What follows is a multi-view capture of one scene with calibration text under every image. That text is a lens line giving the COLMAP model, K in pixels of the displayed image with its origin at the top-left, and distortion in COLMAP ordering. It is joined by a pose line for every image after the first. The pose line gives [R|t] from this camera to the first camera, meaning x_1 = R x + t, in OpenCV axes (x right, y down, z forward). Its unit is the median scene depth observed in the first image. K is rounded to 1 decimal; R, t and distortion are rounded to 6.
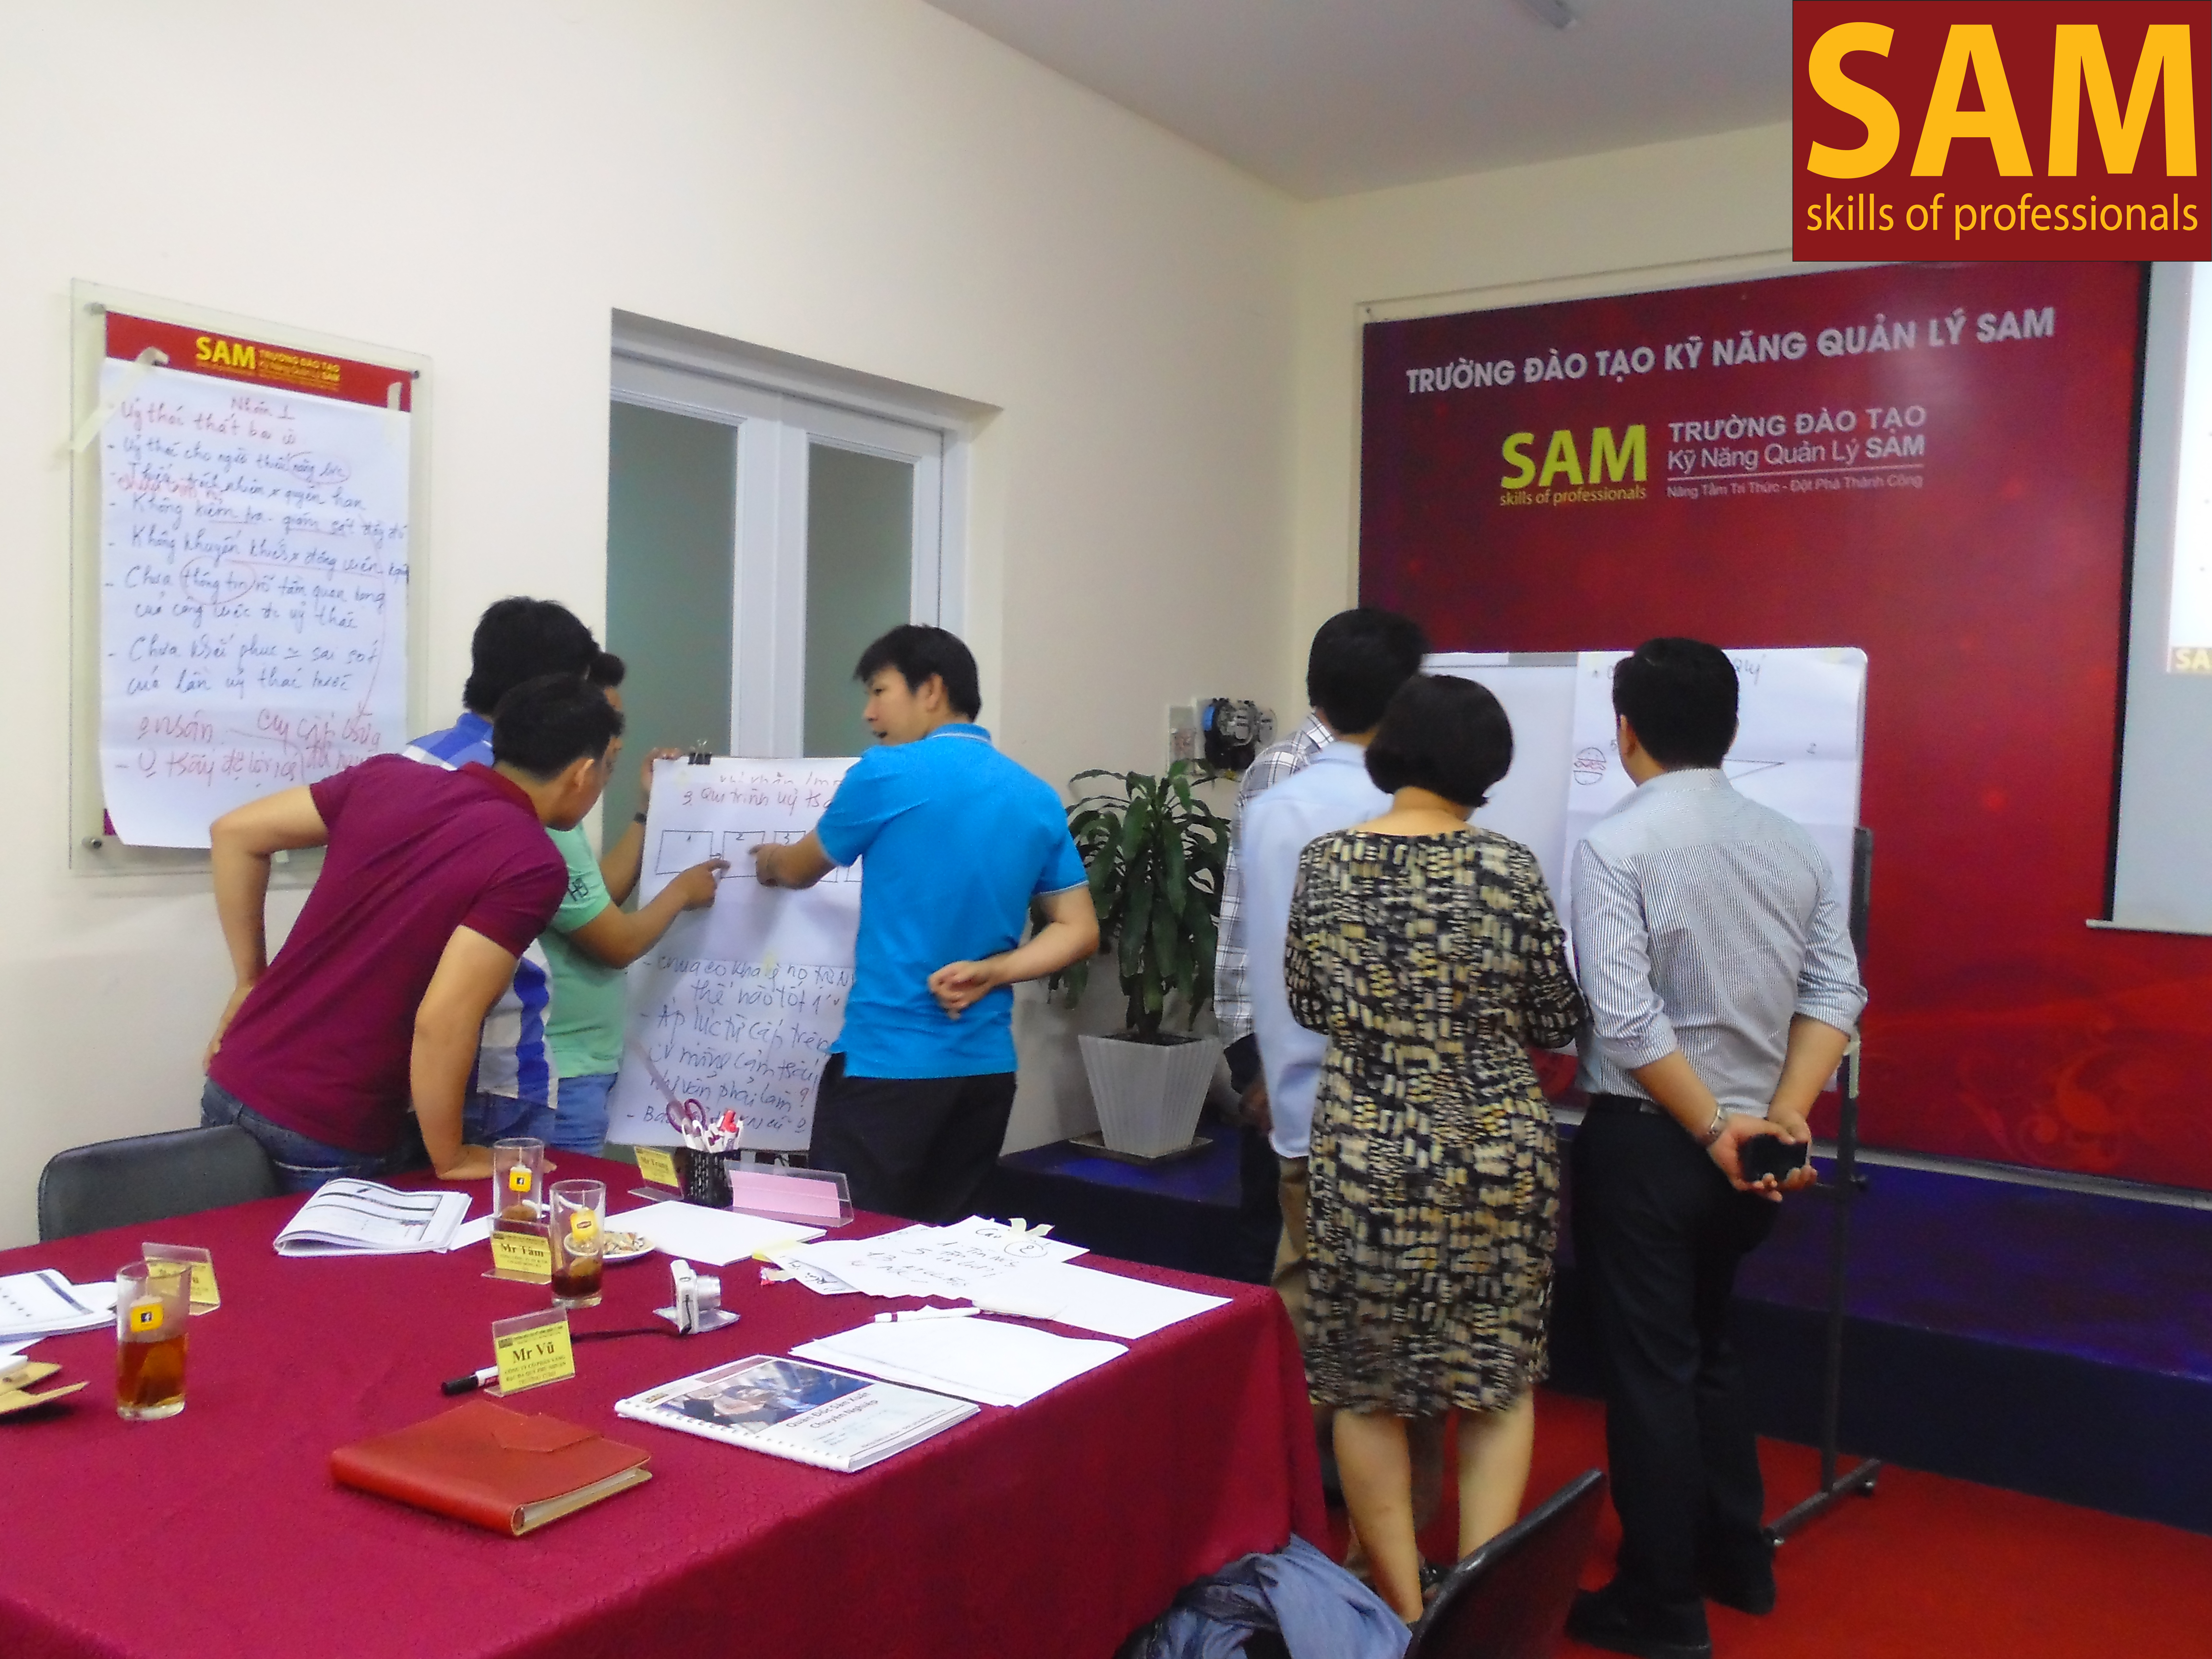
lens RADIAL K [[1924.8, 0, 1136.6], [0, 1924.8, 846.0], [0, 0, 1]] dist [-0.040626, 0.089831]
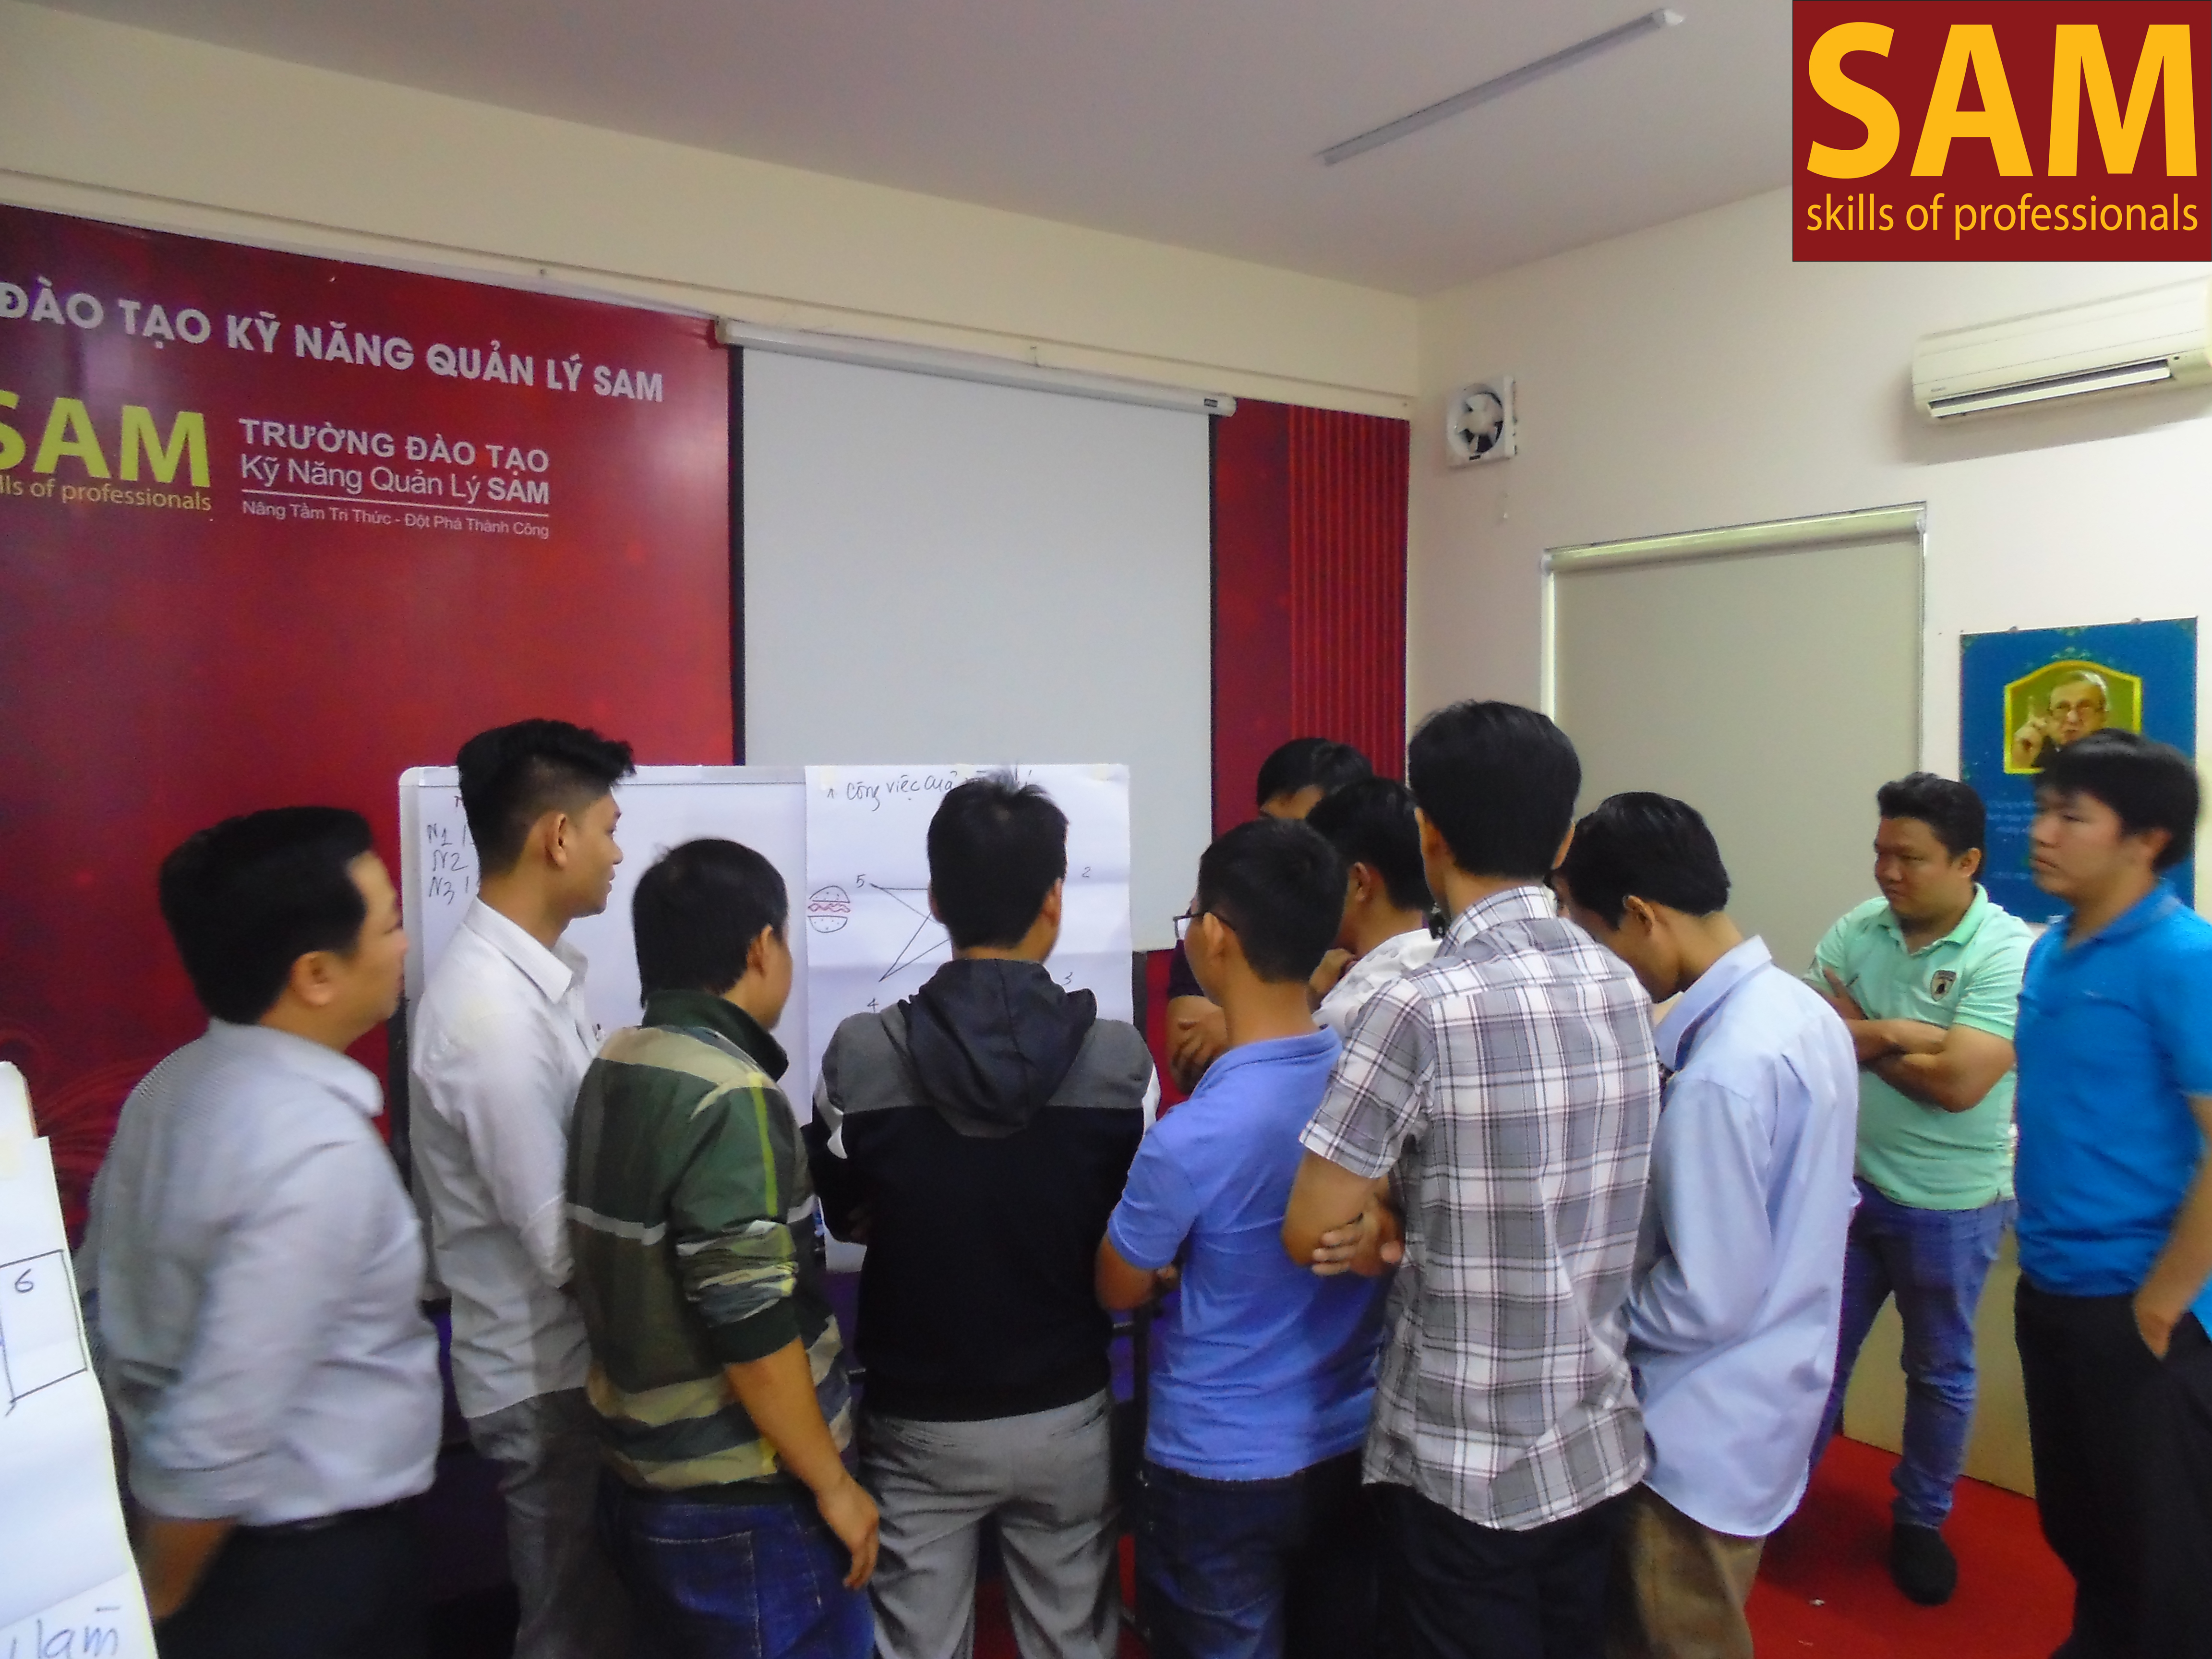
lens RADIAL K [[1710.9, 0, 1106.8], [0, 1710.9, 819.7], [0, 0, 1]] dist [-0.062758, 0.105407]
pose [[0.334751, -0.062027, 0.940263, -0.292248], [0.056089, 0.997374, 0.045826, -0.078327], [-0.940636, 0.037398, 0.337351, 0.497865]]
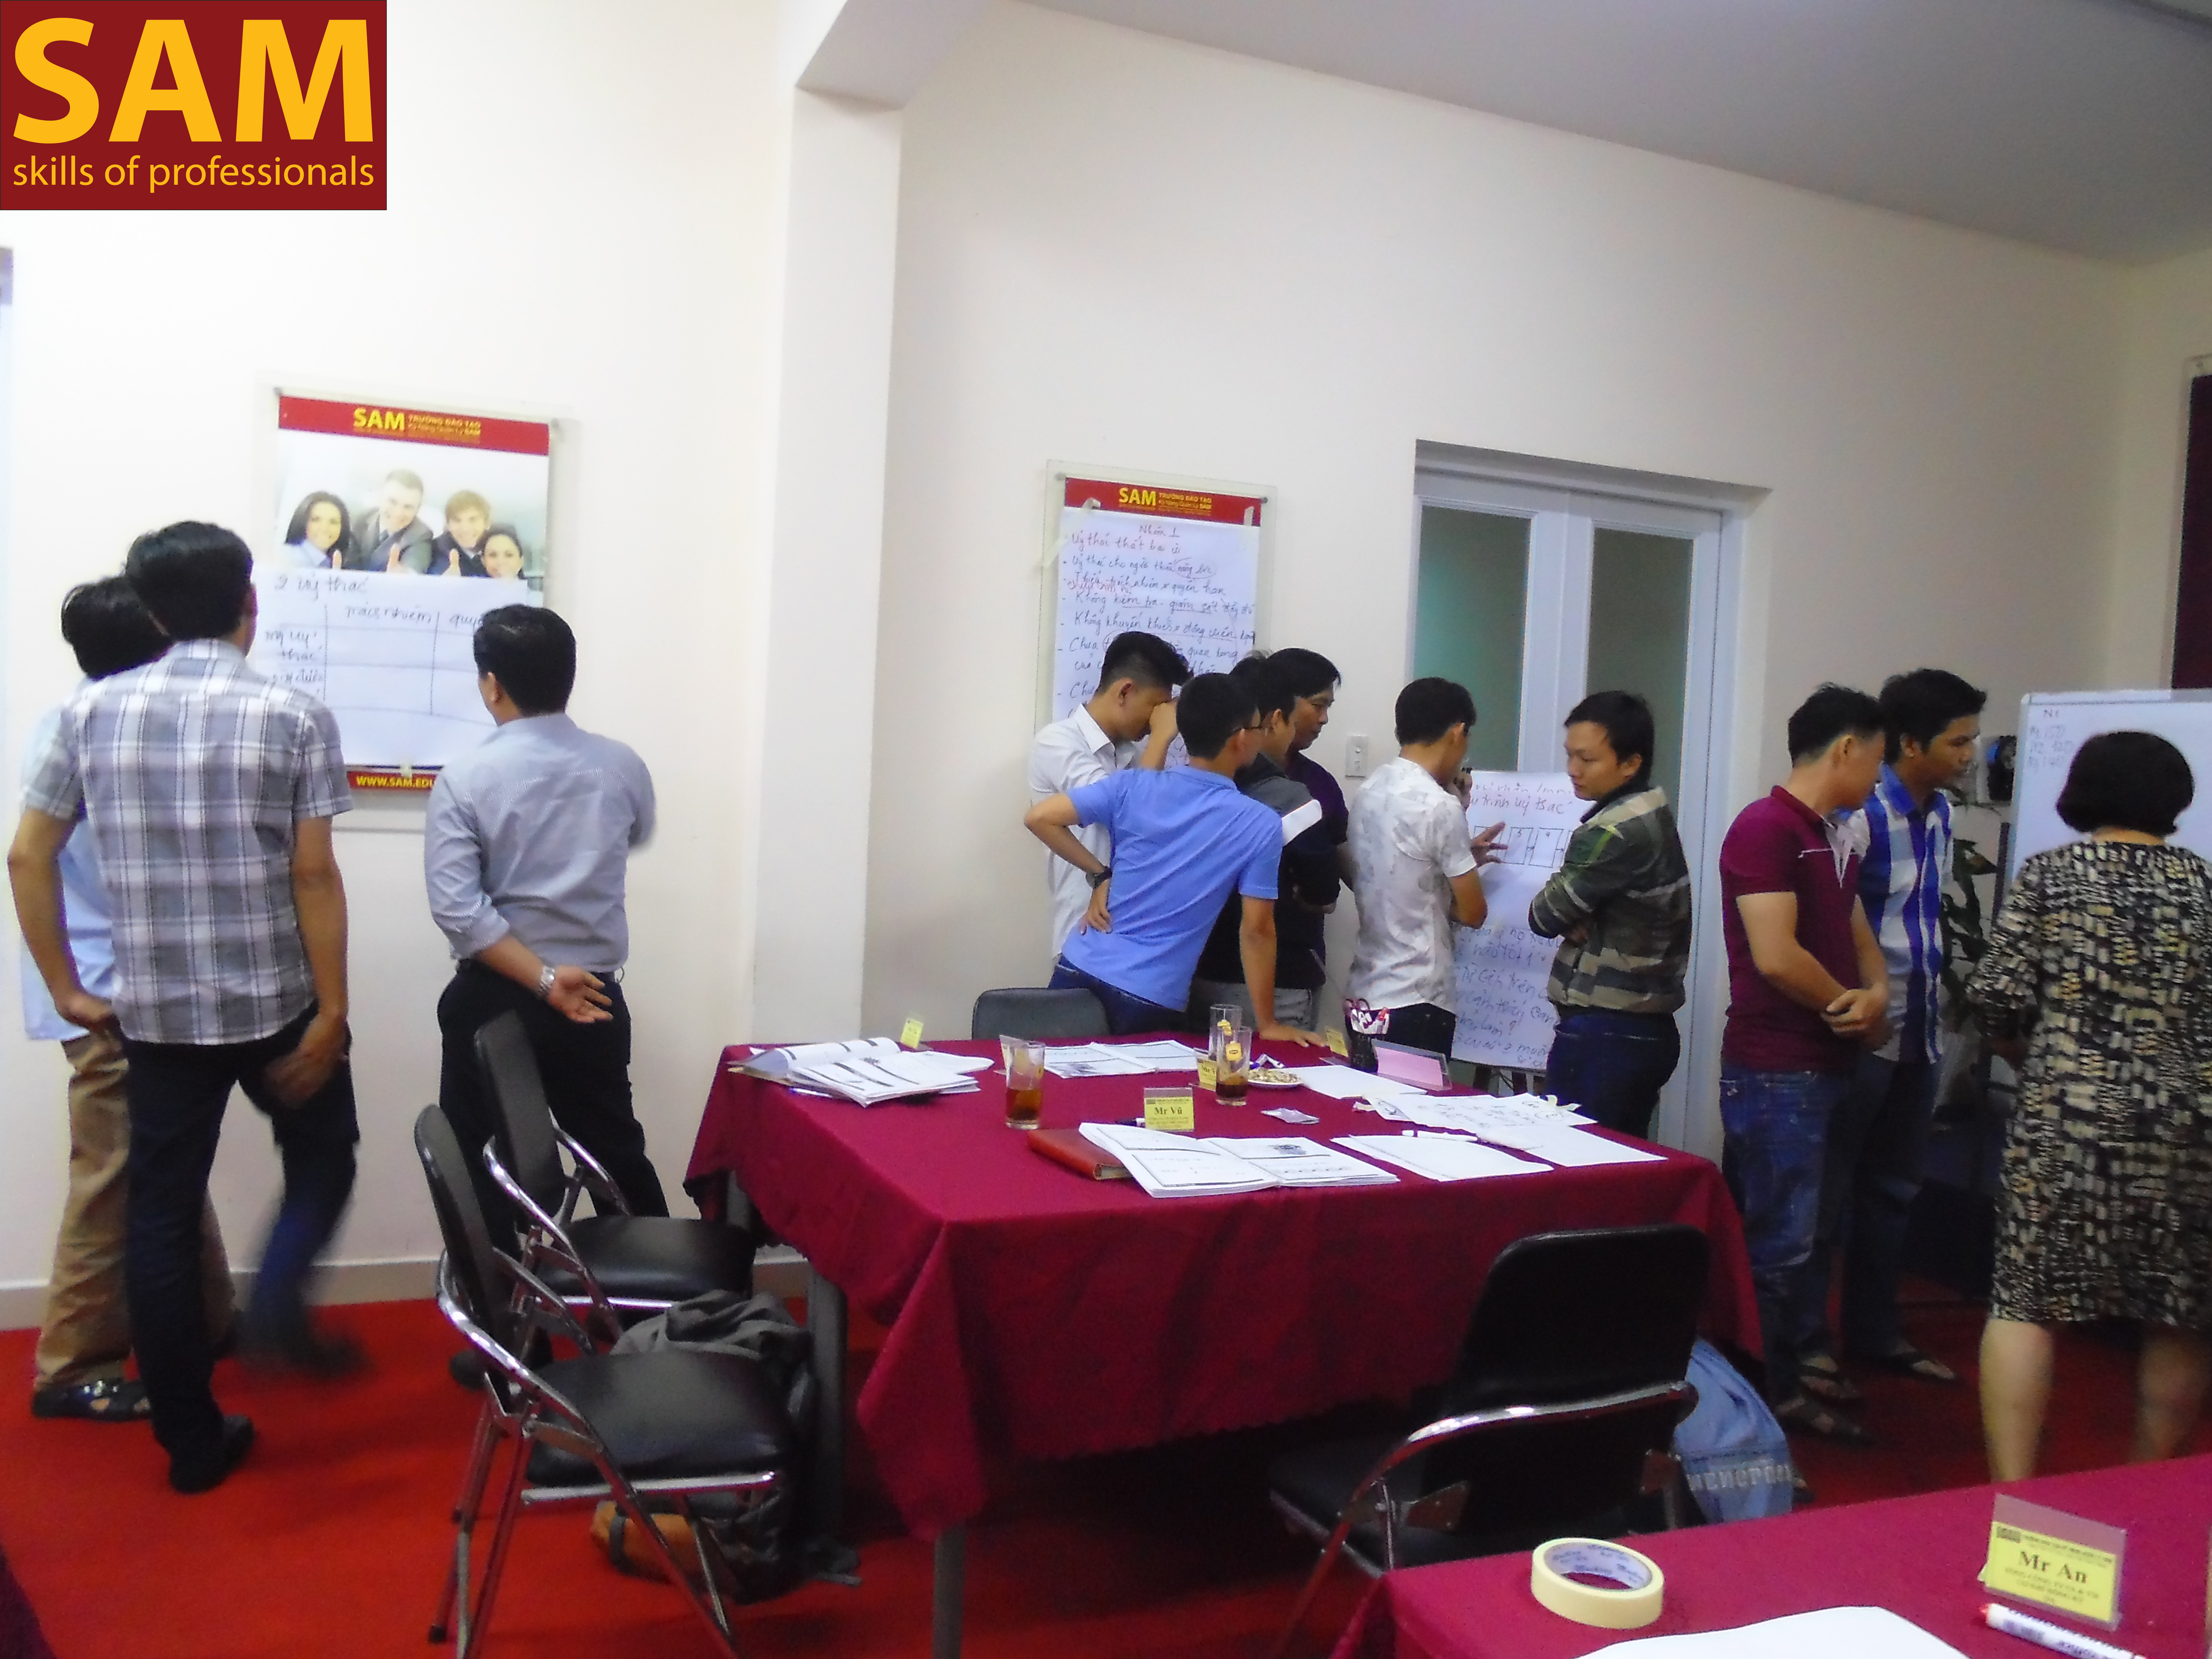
lens RADIAL K [[1710.9, 0, 1093.8], [0, 1710.9, 832.8], [0, 0, 1]] dist [-0.062758, 0.105407]
pose [[0.830768, 0.022626, -0.556158, 0.167367], [-0.043141, 0.998785, -0.023809, 0.028127], [0.554944, 0.043773, 0.830735, -0.088066]]
